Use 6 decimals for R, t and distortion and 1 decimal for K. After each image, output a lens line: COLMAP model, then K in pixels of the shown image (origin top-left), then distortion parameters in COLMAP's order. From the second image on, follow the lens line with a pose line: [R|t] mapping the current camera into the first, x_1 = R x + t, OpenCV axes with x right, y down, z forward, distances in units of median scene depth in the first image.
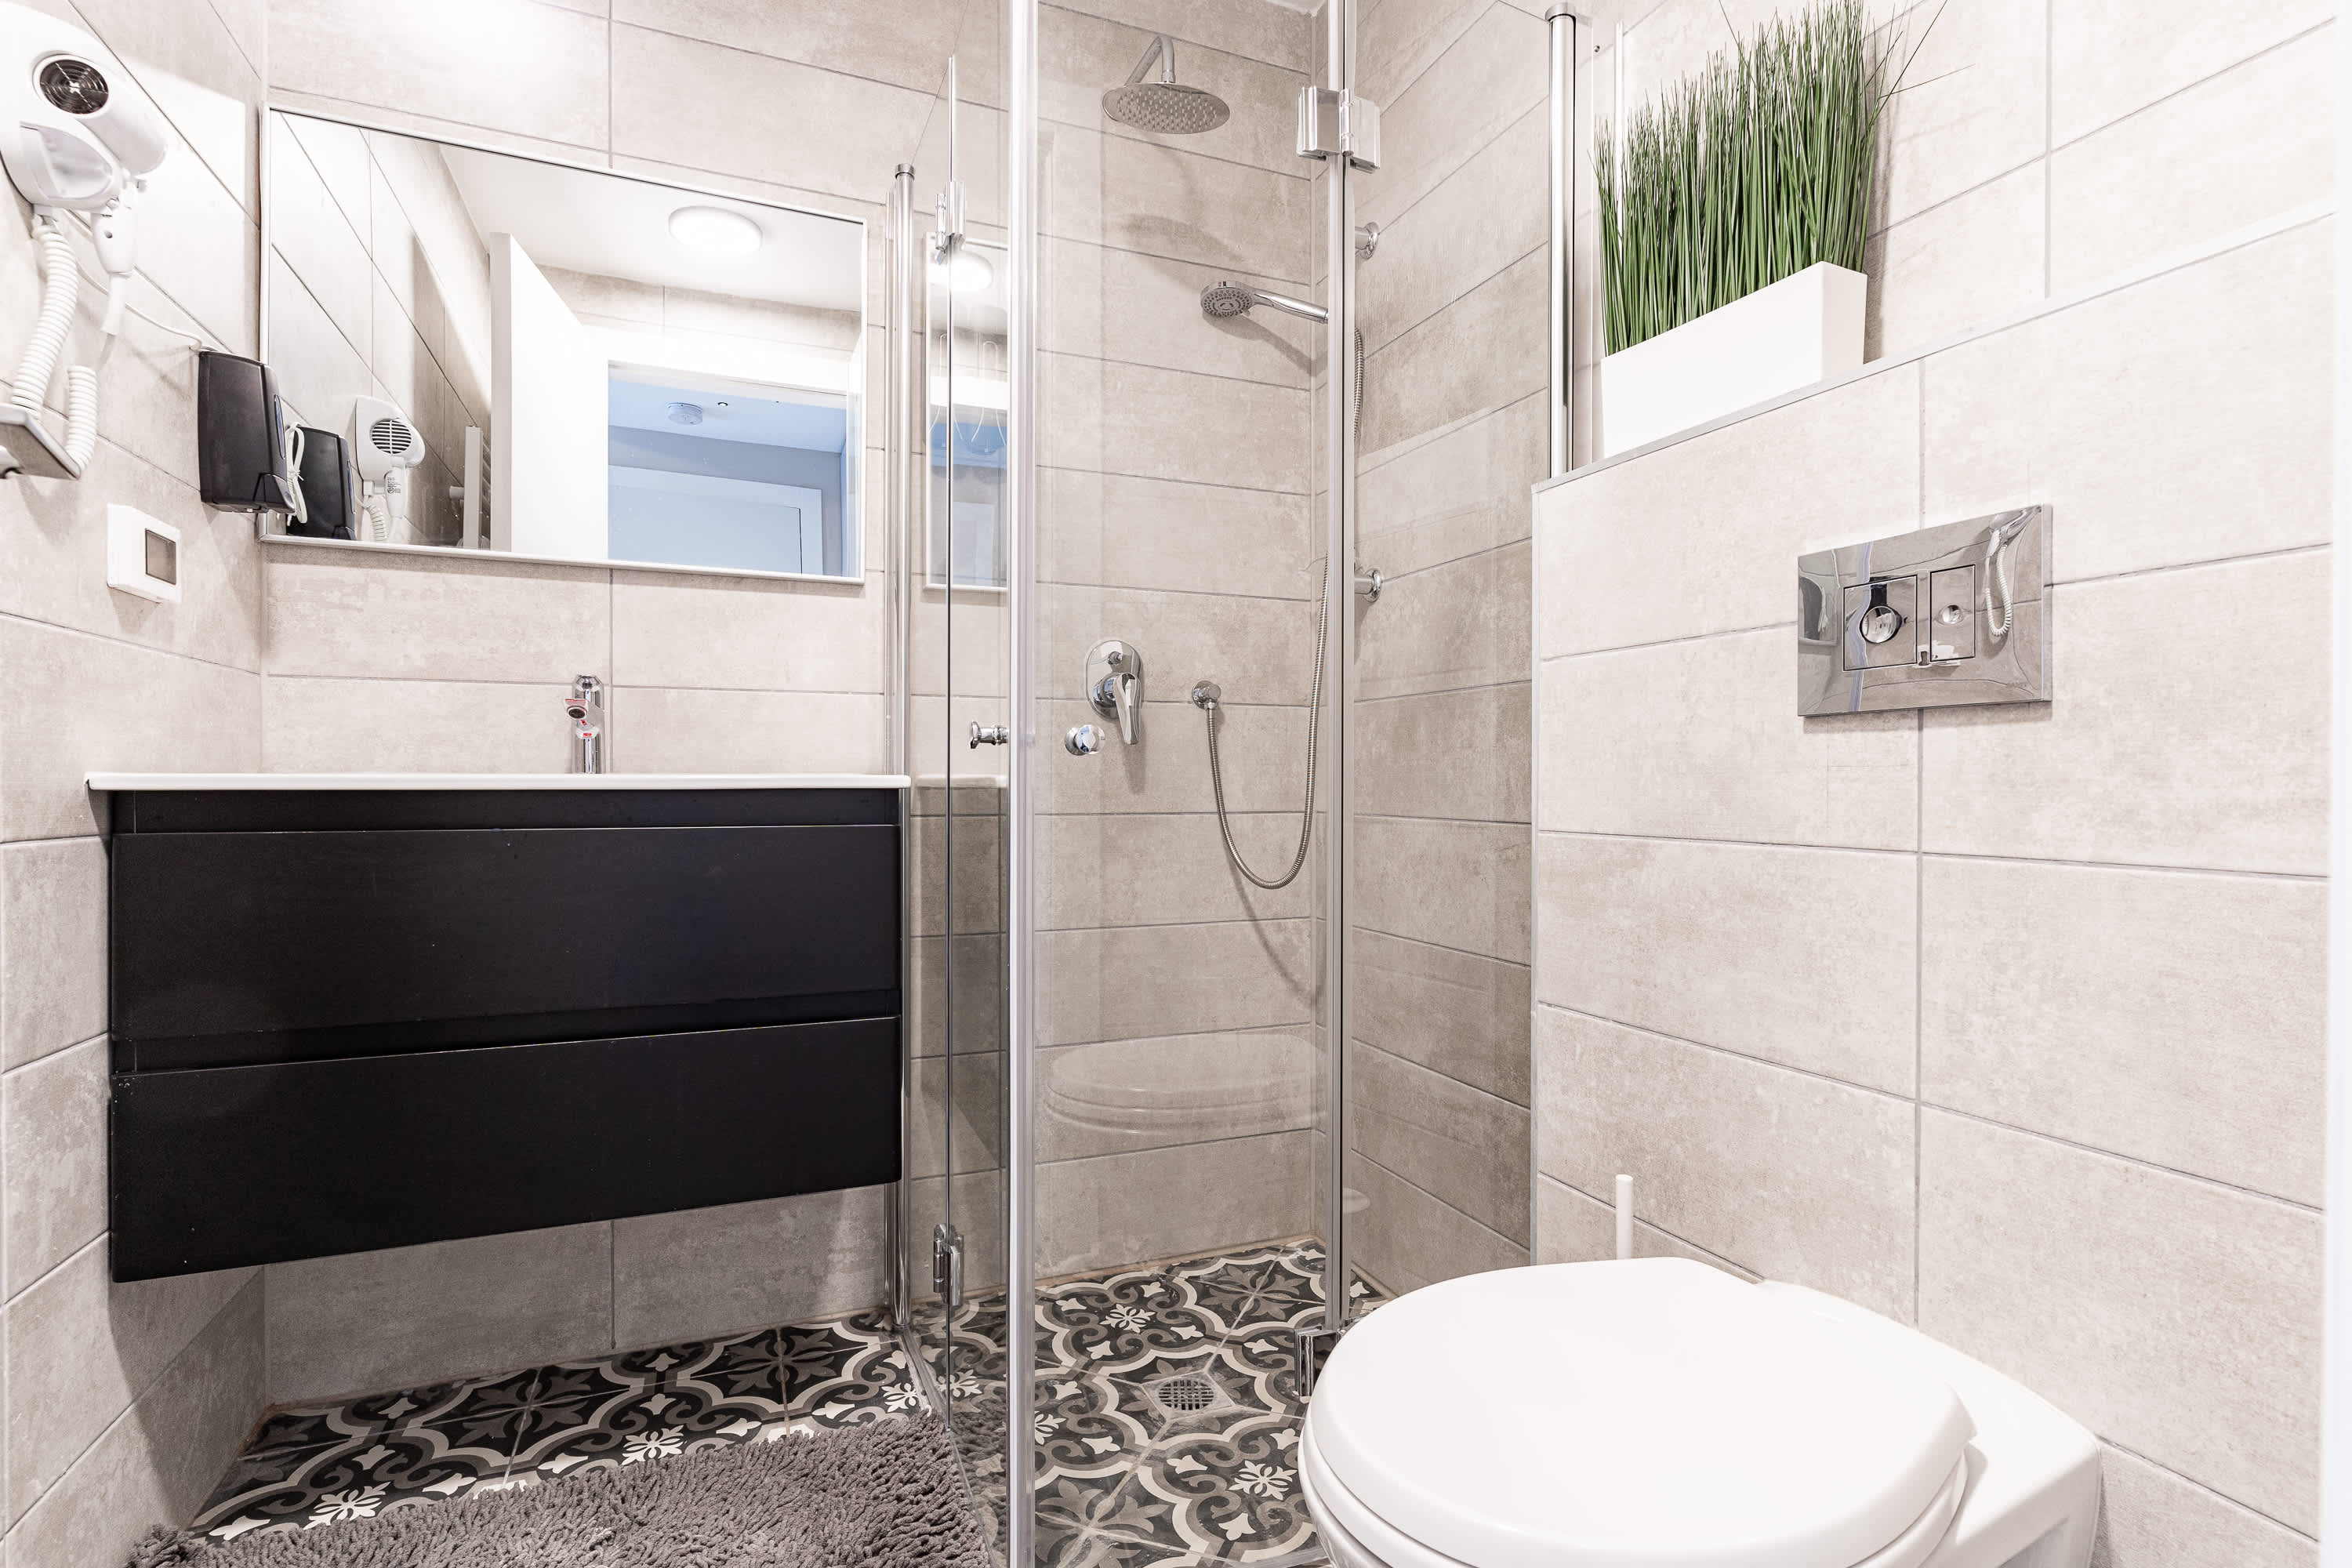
lens RADIAL K [[1137.7, 0, 1179.6], [0, 1137.7, 791.1], [0, 0, 1]] dist [-0.001922, 0.001020]
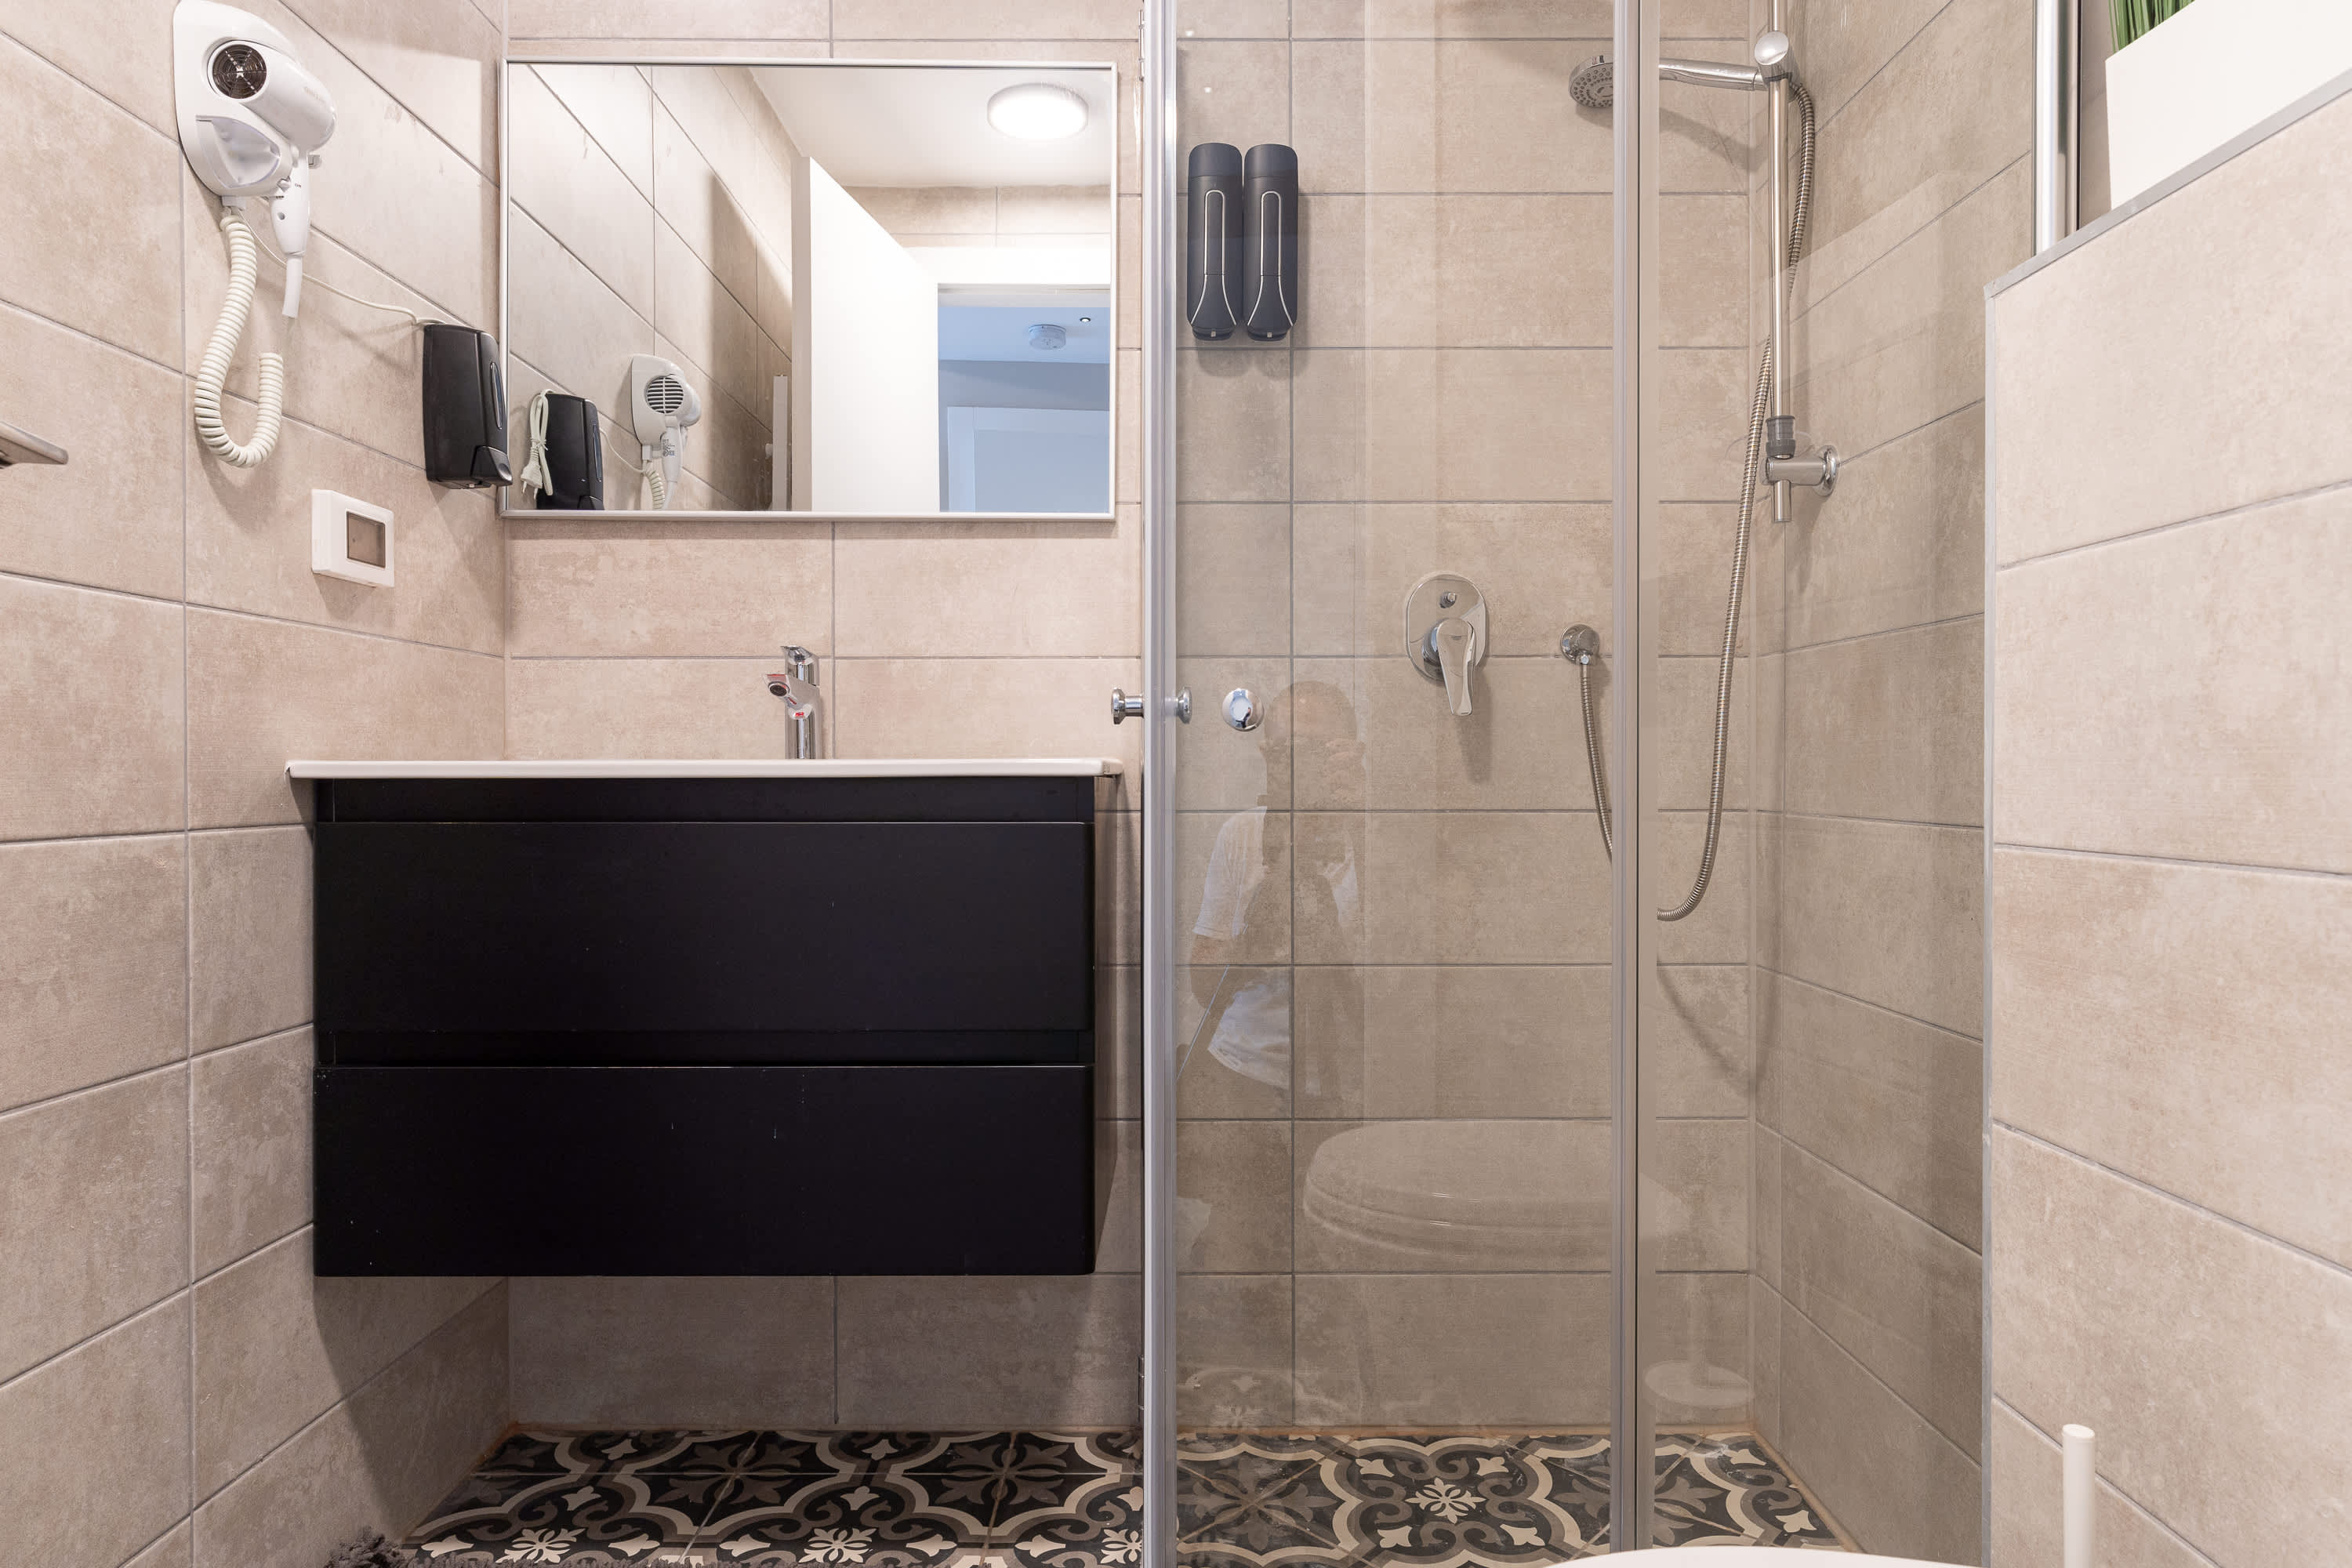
lens RADIAL K [[1445.7, 0, 1176.0], [0, 1445.7, 784.0], [0, 0, 1]] dist [-0.003302, 0.004894]
pose [[0.925309, 0.001340, -0.379212, 0.173902], [-0.000229, 0.999996, 0.002973, 0.000151], [0.379214, -0.002664, 0.925305, 0.089934]]
